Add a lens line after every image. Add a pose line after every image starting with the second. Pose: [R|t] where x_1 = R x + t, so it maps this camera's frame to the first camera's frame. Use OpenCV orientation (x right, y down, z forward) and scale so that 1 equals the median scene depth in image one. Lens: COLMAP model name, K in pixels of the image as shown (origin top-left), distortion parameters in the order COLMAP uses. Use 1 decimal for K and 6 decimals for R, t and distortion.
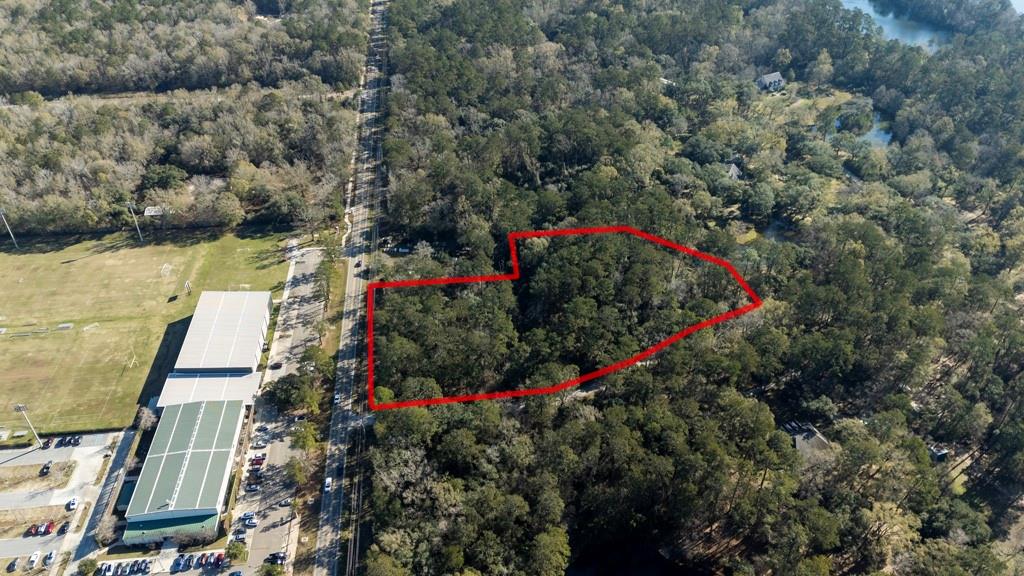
lens RADIAL K [[743.3, 0, 508.6], [0, 743.3, 291.9], [0, 0, 1]] dist [0.043842, -0.029835]
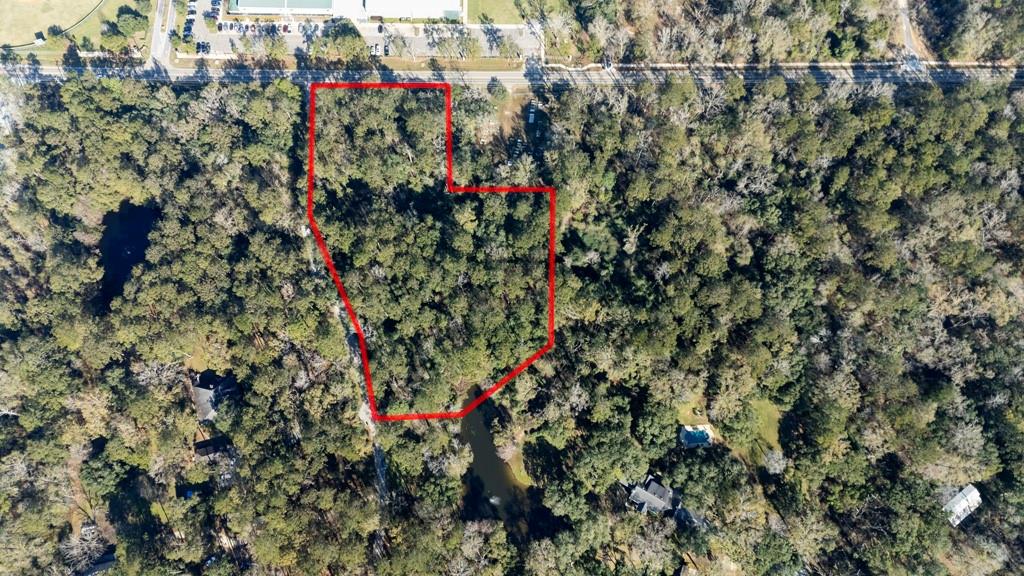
lens RADIAL K [[743.3, 0, 514.4], [0, 743.3, 287.3], [0, 0, 1]] dist [0.043842, -0.029835]
pose [[-0.107942, 0.955244, -0.275421, 0.404025], [-0.608415, 0.155627, 0.778210, -0.884909], [0.786244, 0.251572, 0.564386, 0.511870]]
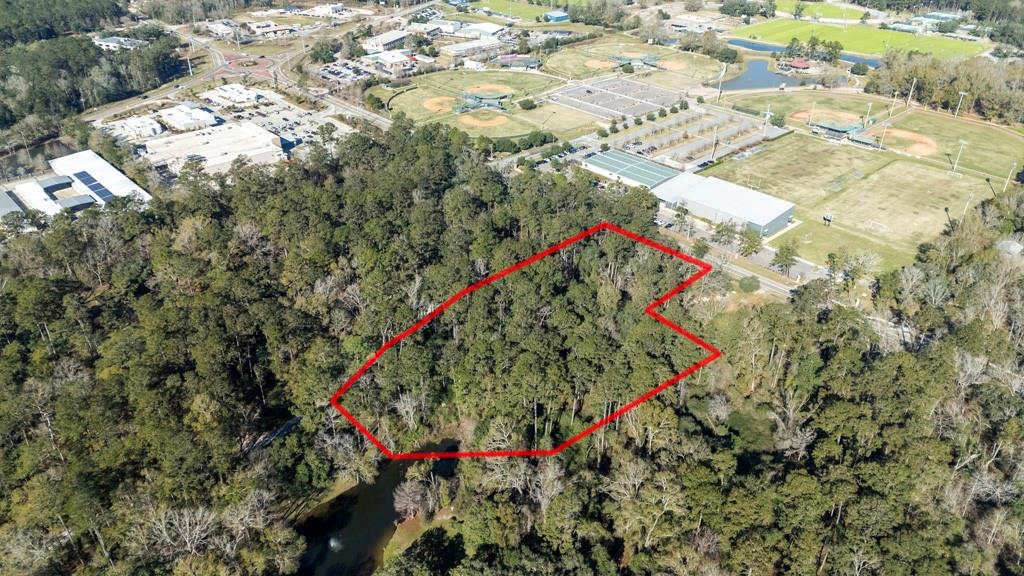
lens RADIAL K [[743.3, 0, 511.5], [0, 743.3, 293.3], [0, 0, 1]] dist [0.043842, -0.029835]
pose [[-0.799574, 0.299126, -0.520774, 0.537611], [-0.375778, 0.427235, 0.822351, -0.686919], [0.468479, 0.853226, -0.229201, 1.145582]]
